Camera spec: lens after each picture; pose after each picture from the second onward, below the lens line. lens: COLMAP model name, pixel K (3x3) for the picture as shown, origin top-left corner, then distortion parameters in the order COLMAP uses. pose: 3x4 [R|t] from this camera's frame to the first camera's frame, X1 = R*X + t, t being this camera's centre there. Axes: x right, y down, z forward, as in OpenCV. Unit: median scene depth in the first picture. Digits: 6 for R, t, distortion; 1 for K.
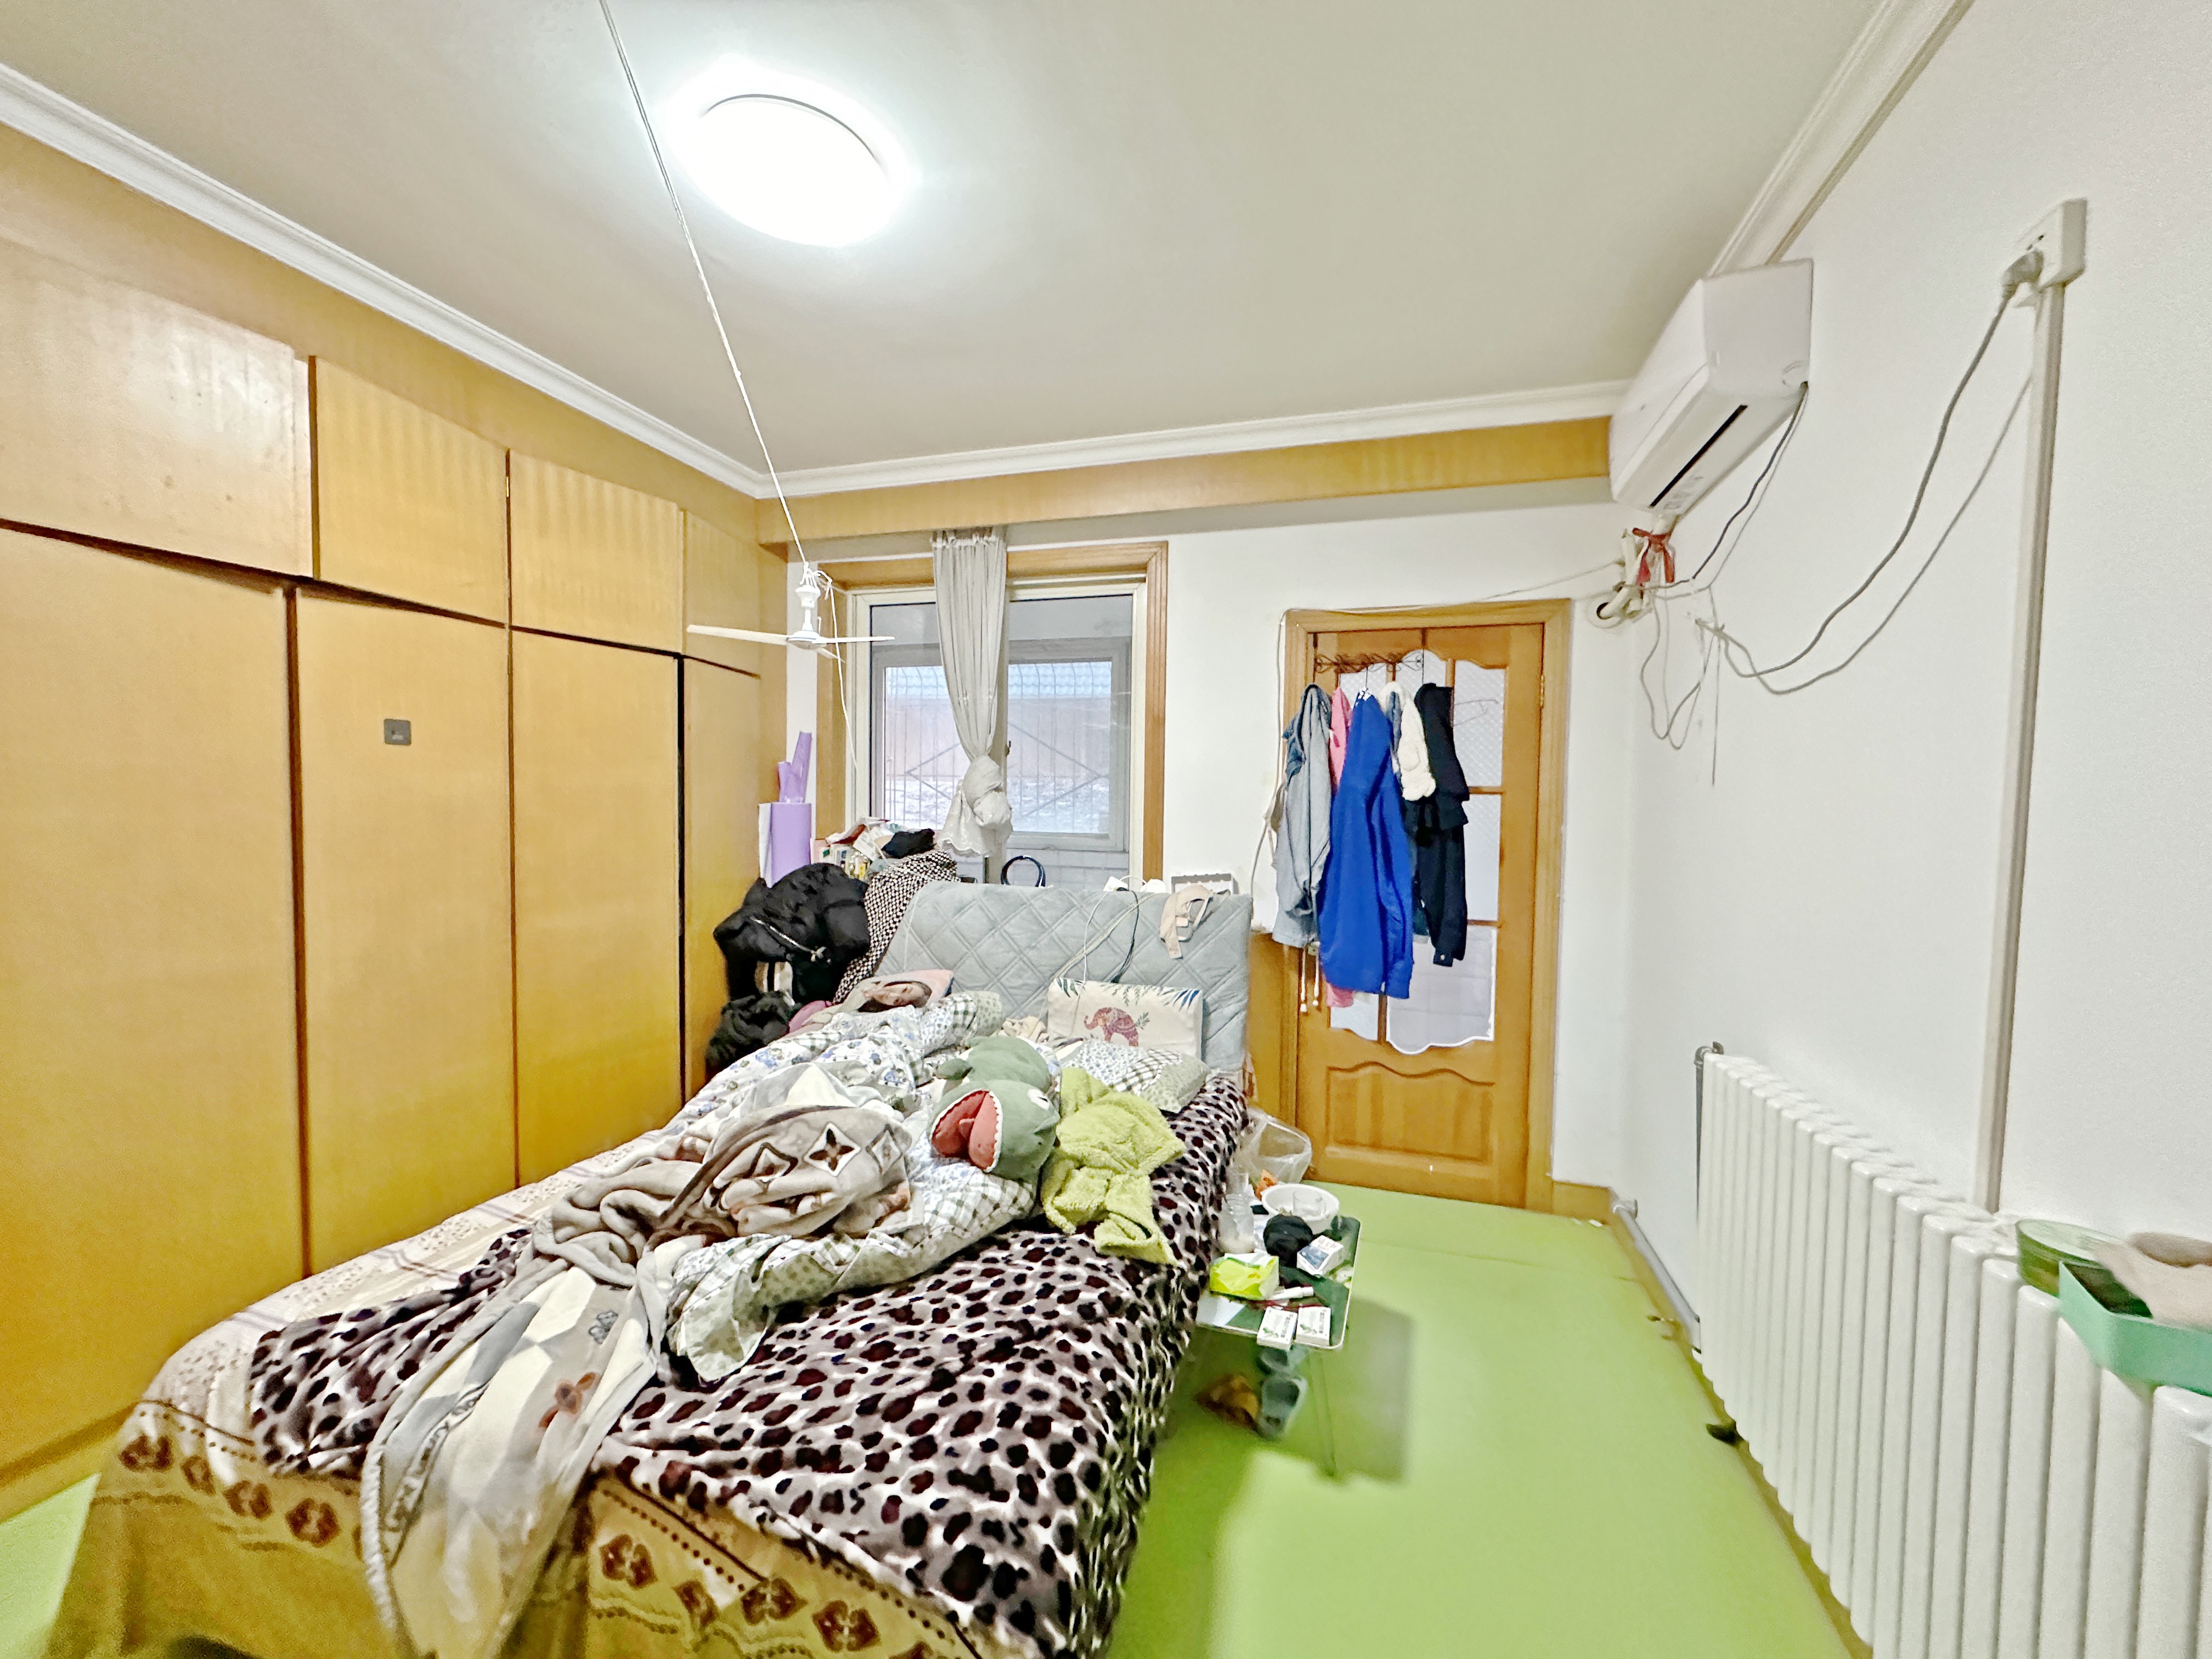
lens RADIAL K [[872.2, 0, 1105.4], [0, 872.2, 833.1], [0, 0, 1]] dist [-0.002960, 0.000184]
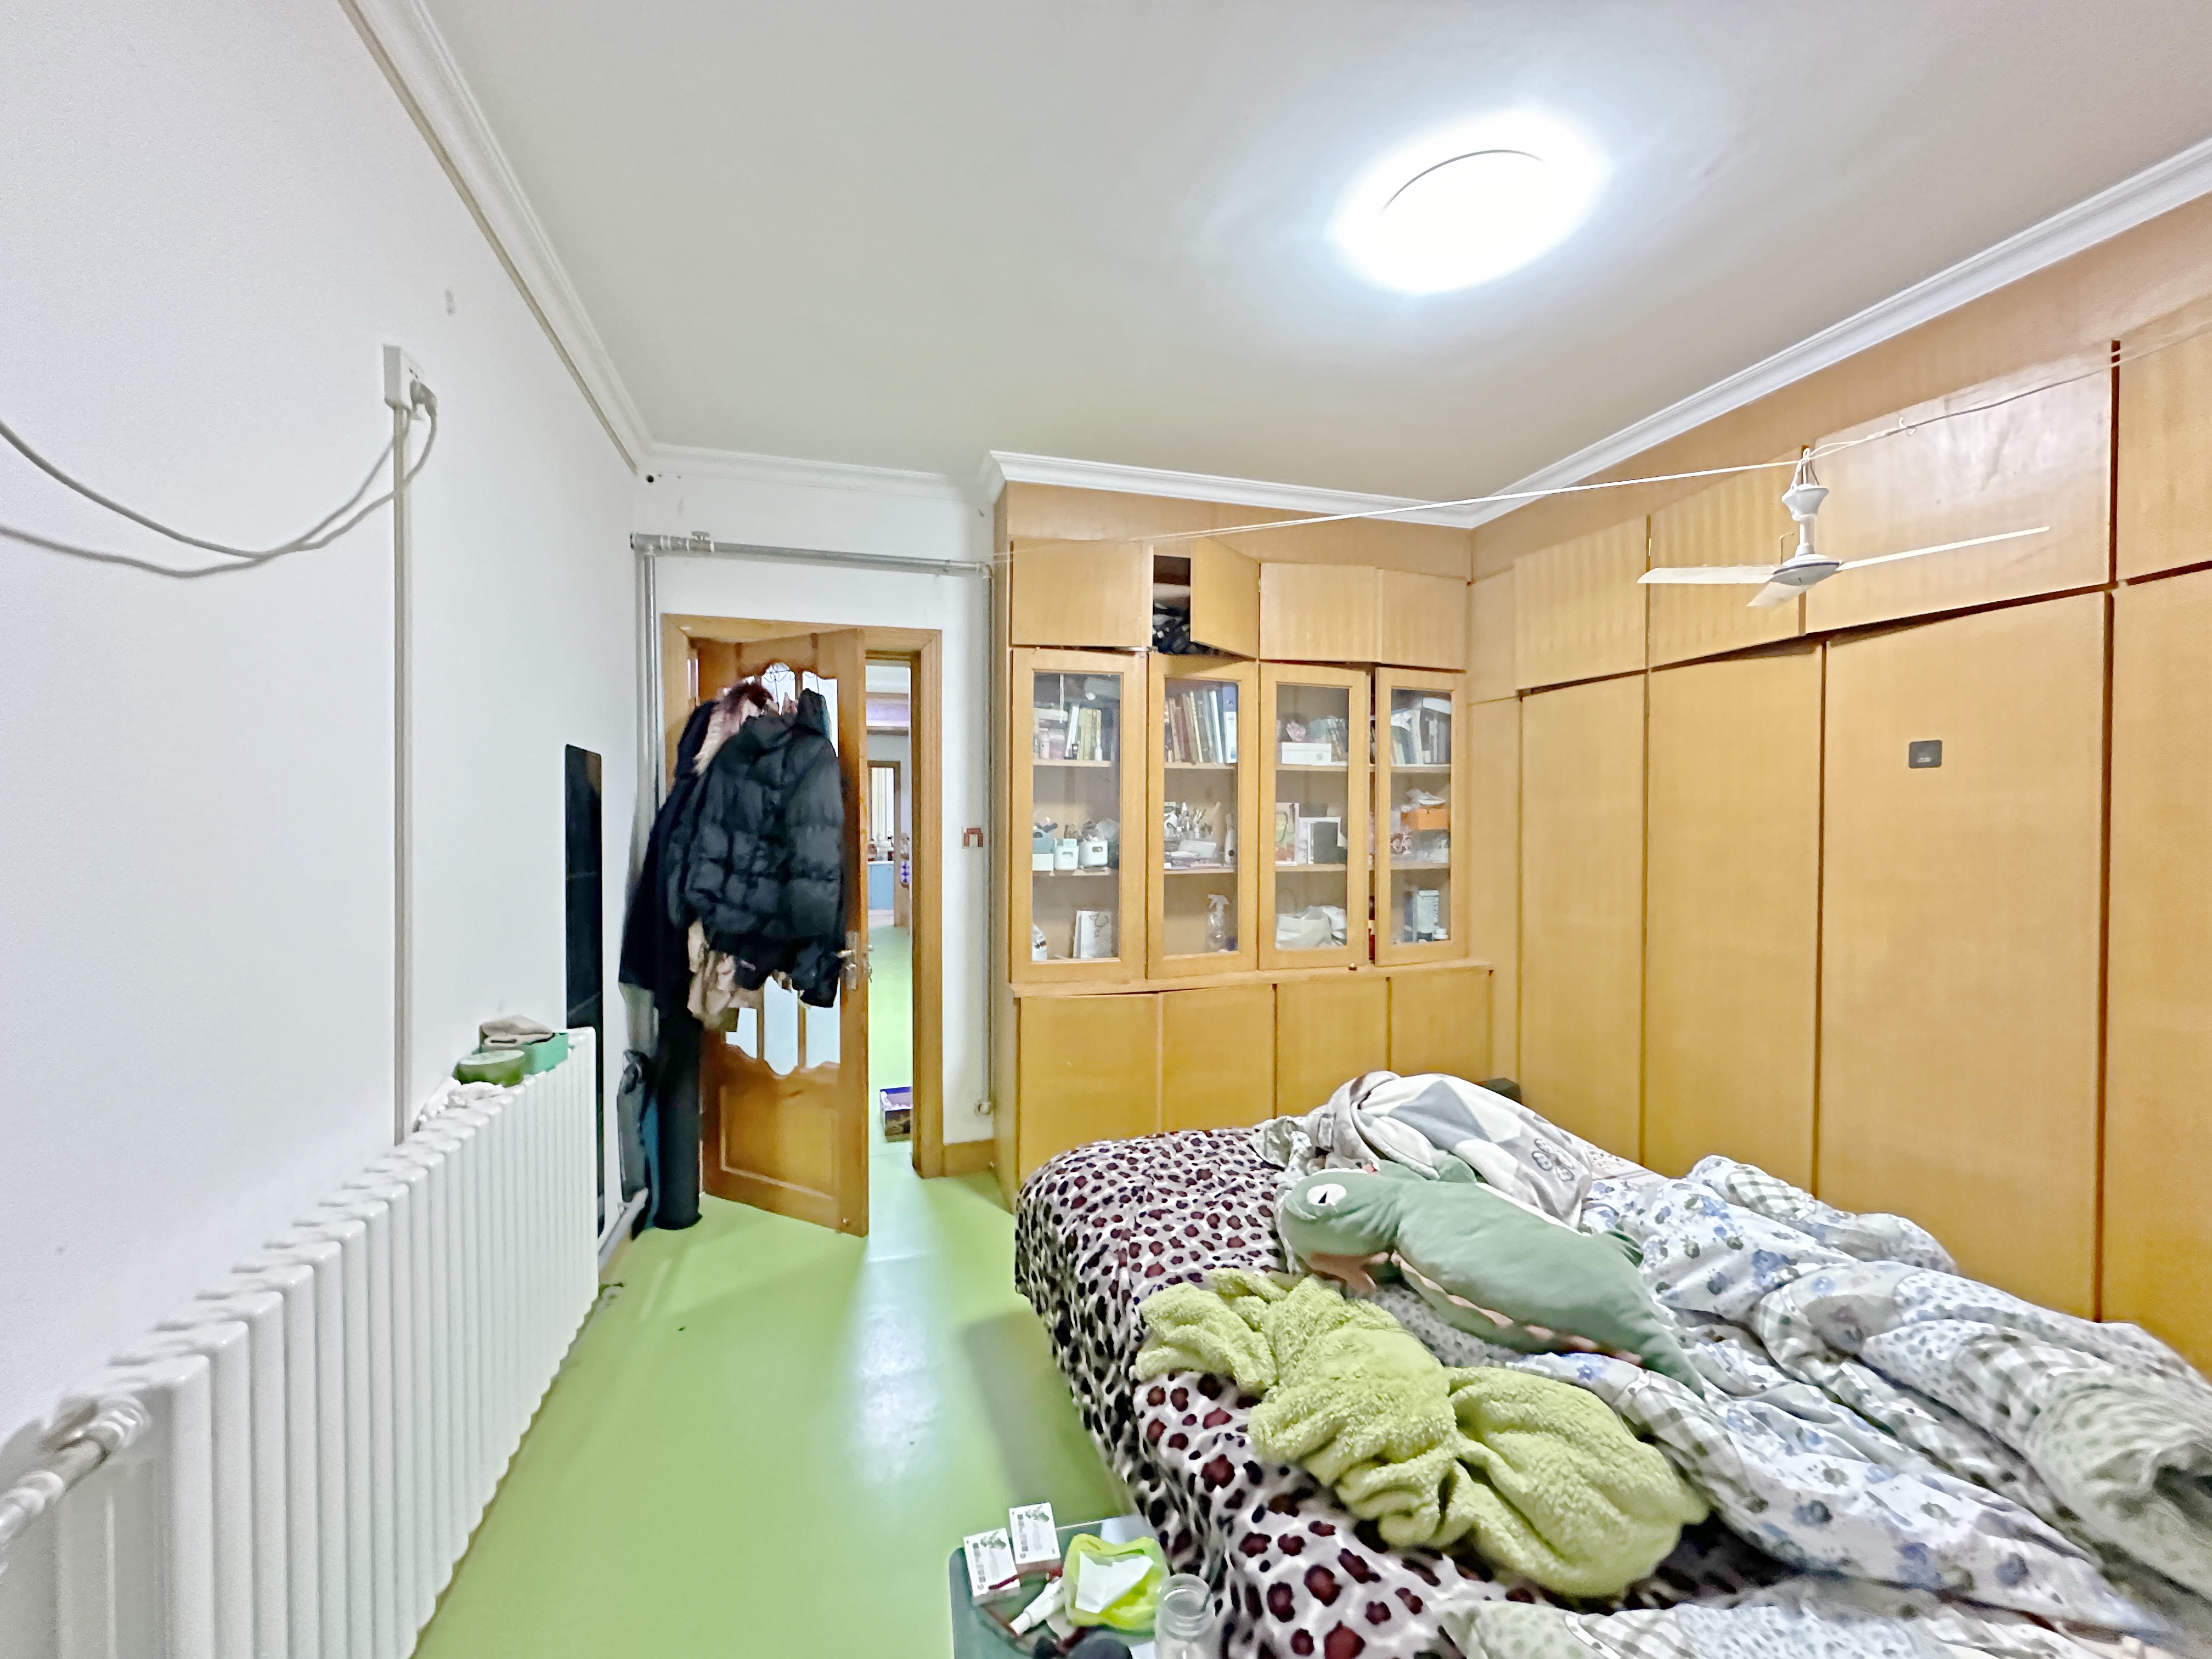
lens RADIAL K [[872.2, 0, 1105.0], [0, 872.2, 826.8], [0, 0, 1]] dist [-0.002960, 0.000184]
pose [[-0.834774, -0.010974, -0.550483, 0.636601], [-0.036533, 0.998702, 0.035491, -0.054428], [0.549379, 0.049738, -0.834092, 1.854939]]
